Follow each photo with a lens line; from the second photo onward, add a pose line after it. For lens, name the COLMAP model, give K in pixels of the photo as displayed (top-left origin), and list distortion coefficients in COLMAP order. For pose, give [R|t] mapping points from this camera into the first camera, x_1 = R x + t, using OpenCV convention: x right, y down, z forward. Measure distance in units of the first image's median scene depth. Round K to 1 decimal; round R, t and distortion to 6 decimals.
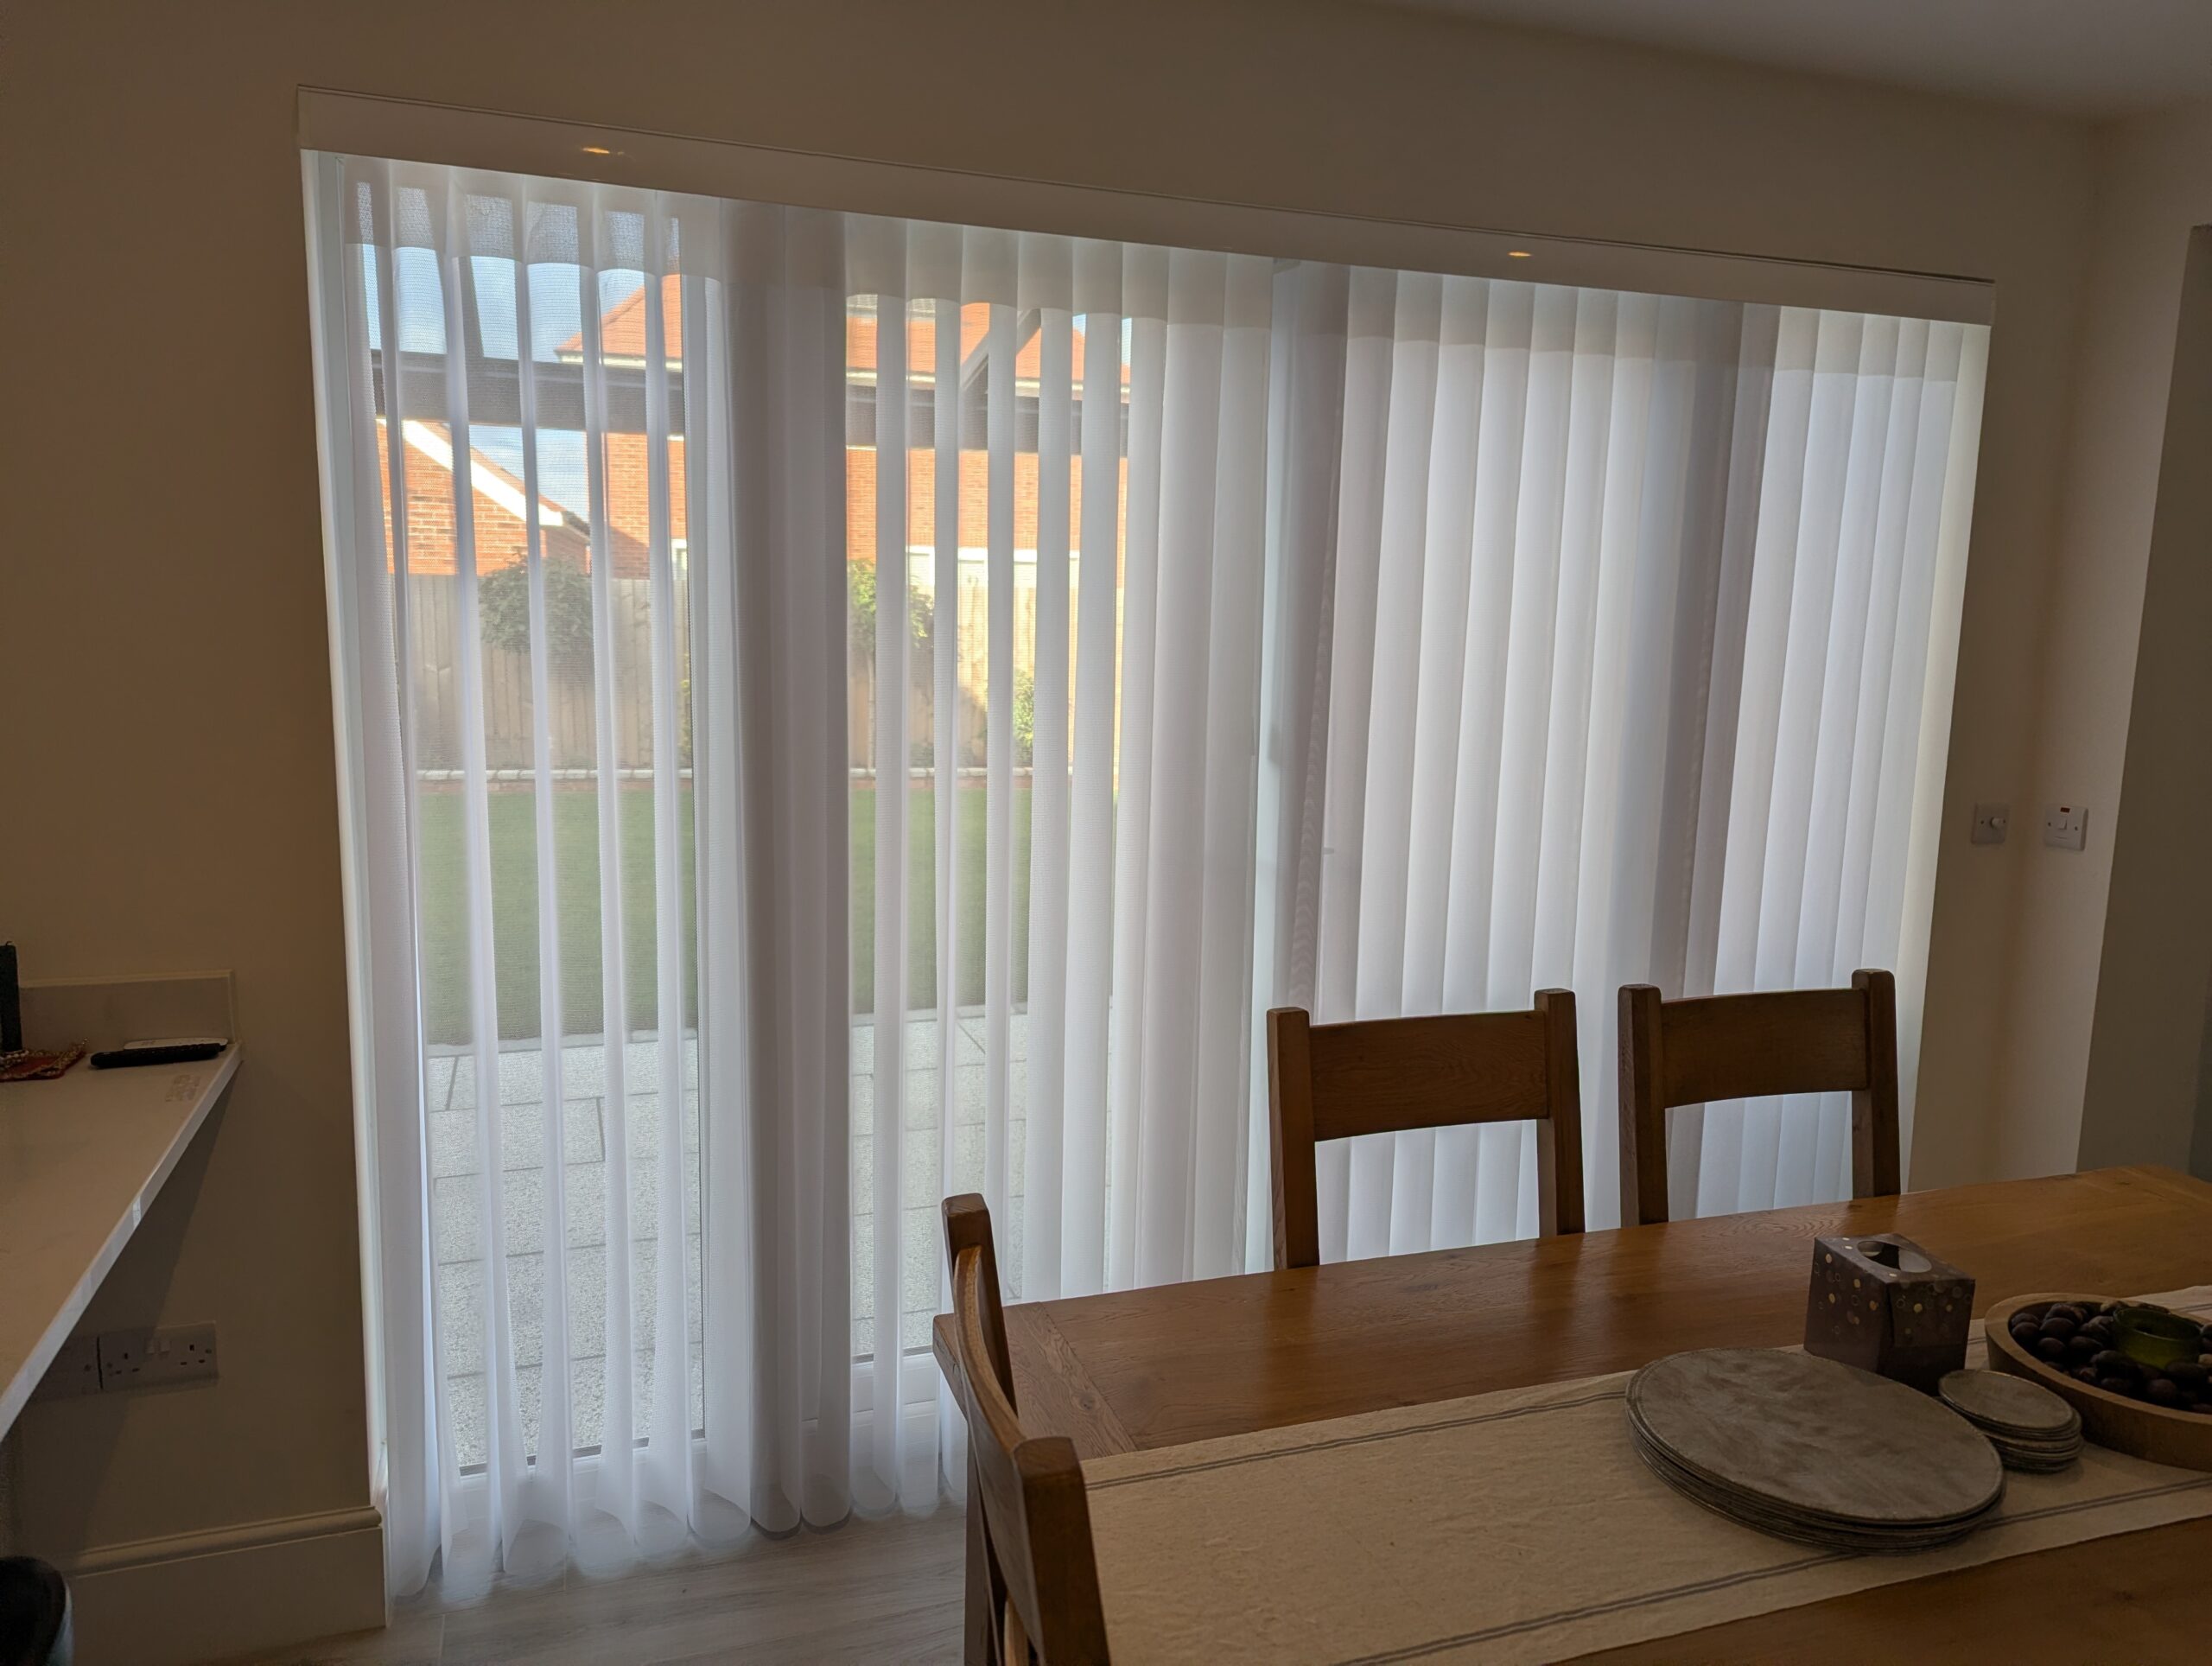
lens RADIAL K [[1545.8, 0, 1099.2], [0, 1545.8, 840.6], [0, 0, 1]] dist [0.053009, -0.000863]
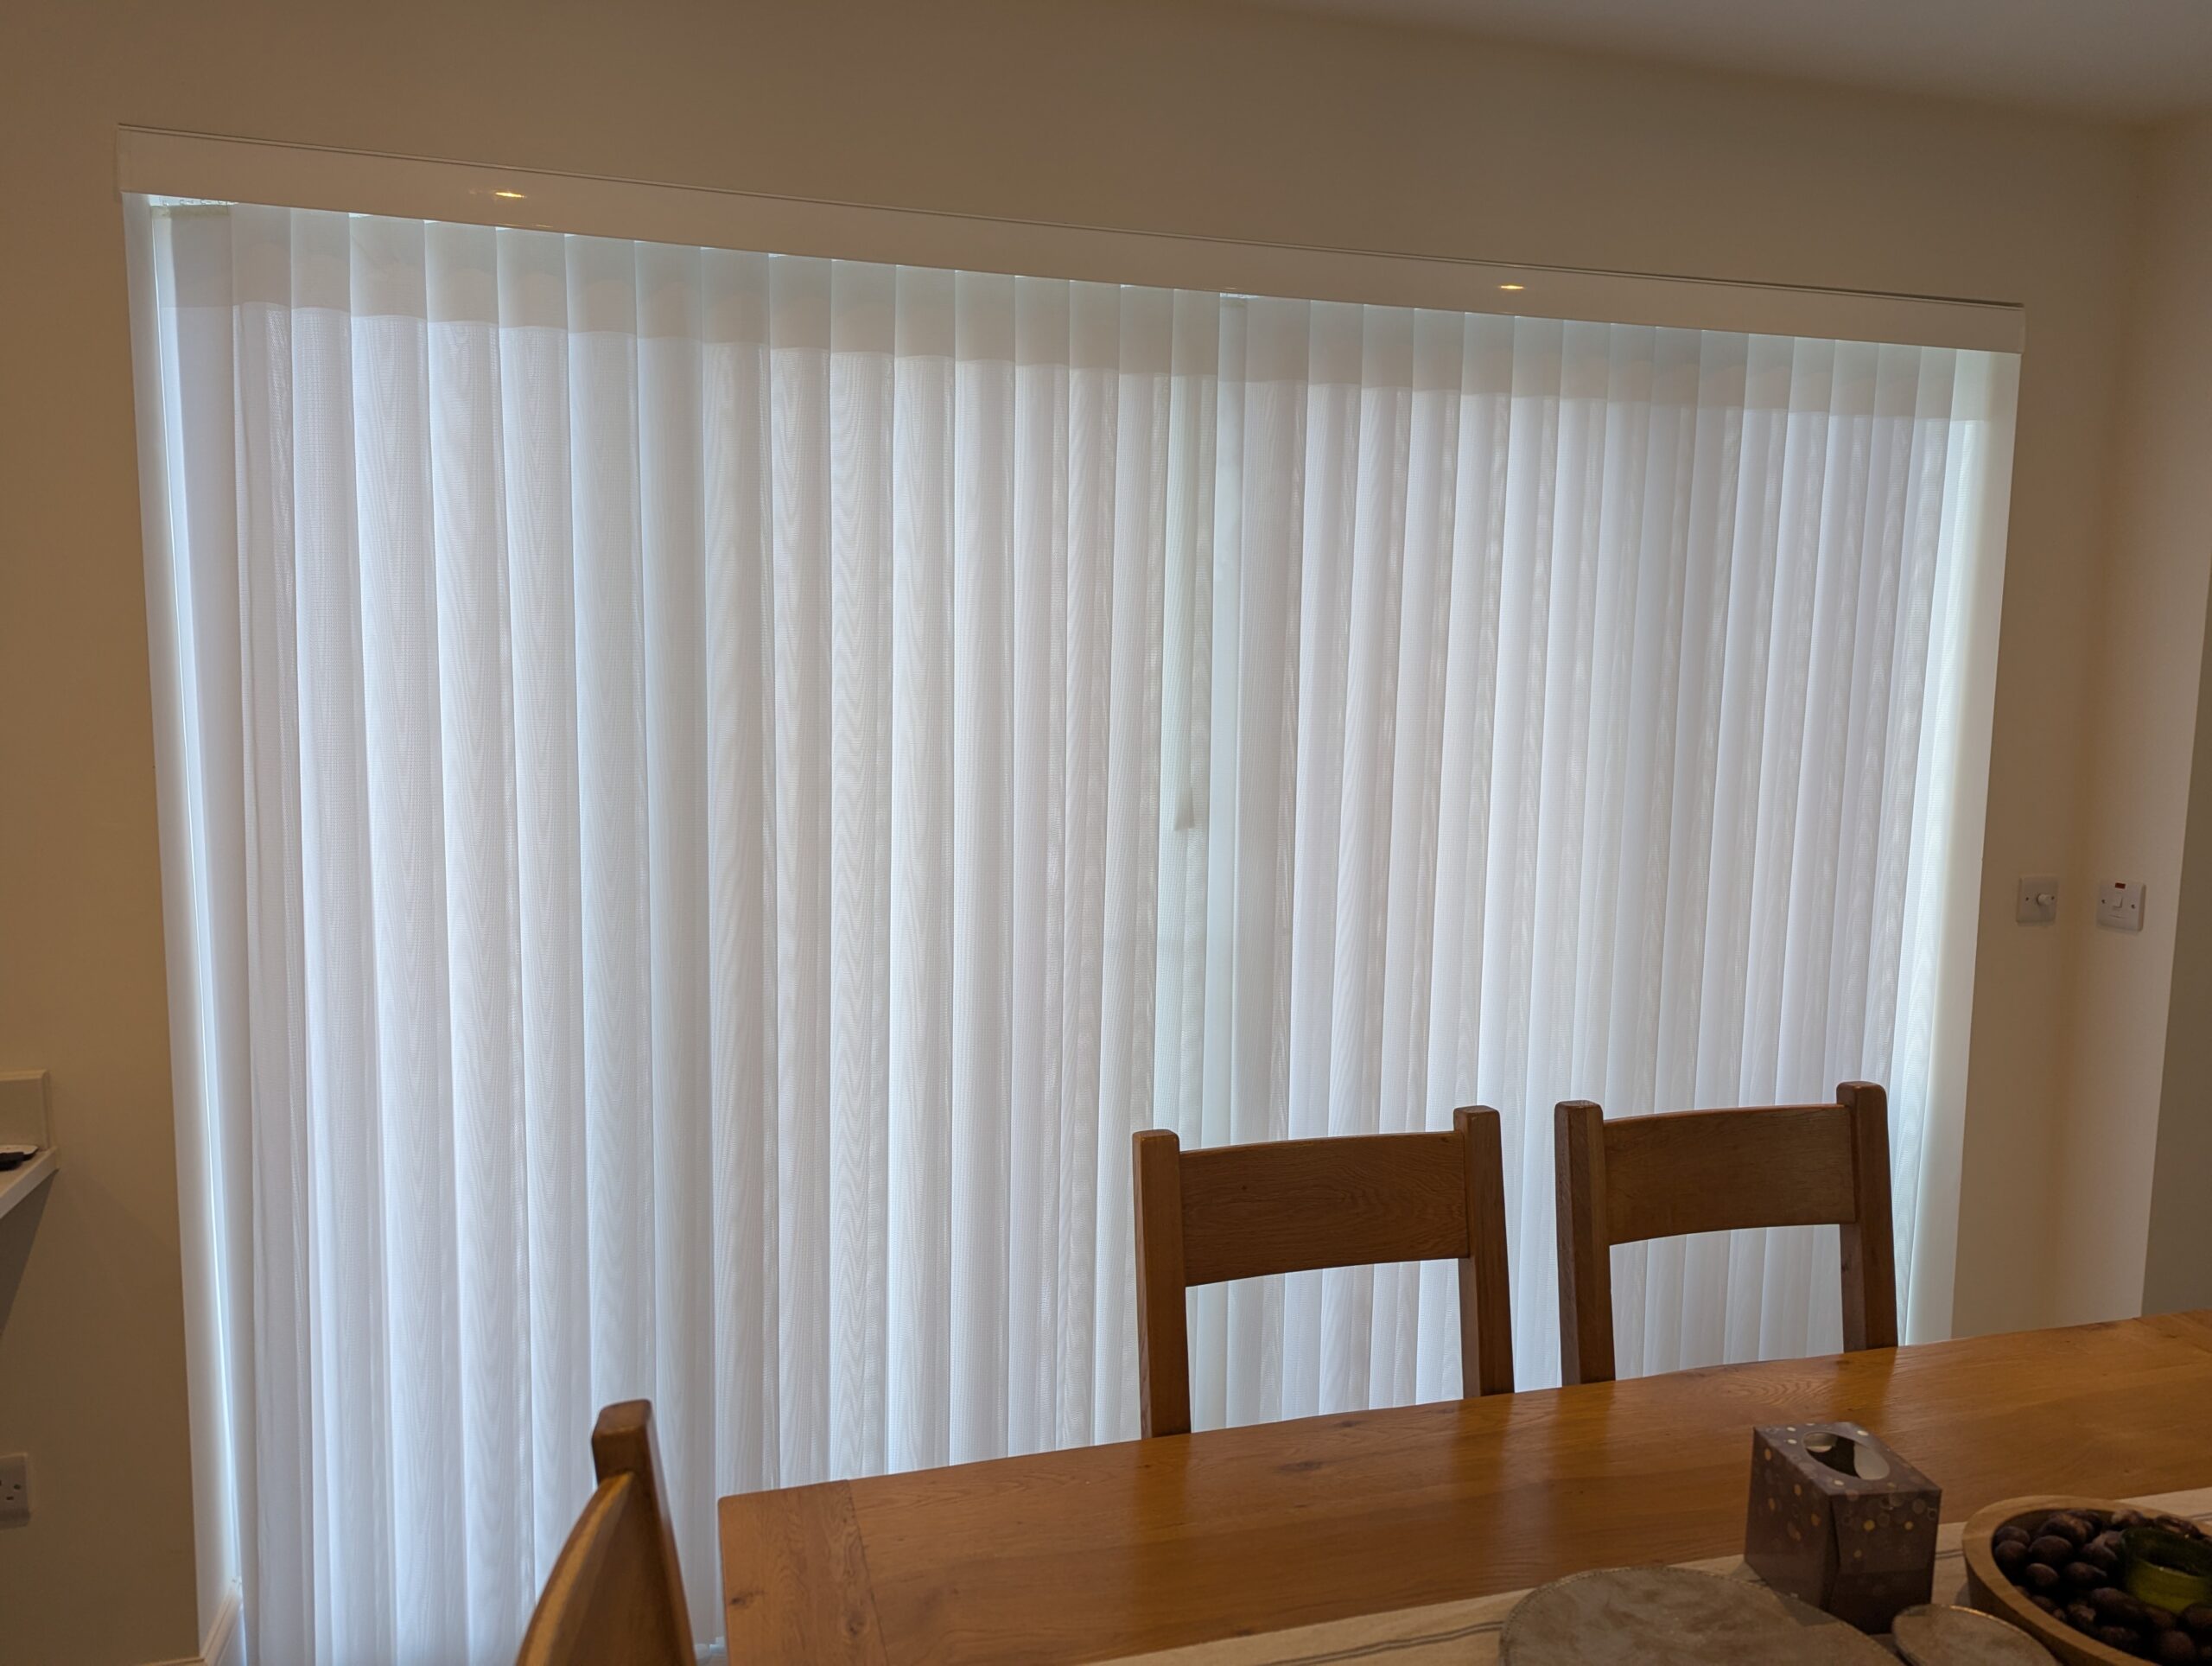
lens RADIAL K [[1545.8, 0, 1111.9], [0, 1545.8, 822.8], [0, 0, 1]] dist [0.053009, -0.000863]
pose [[0.998501, -0.001691, -0.054708, 0.144633], [-0.000477, 0.999216, -0.039594, -0.030414], [0.054732, 0.039561, 0.997717, 0.120752]]
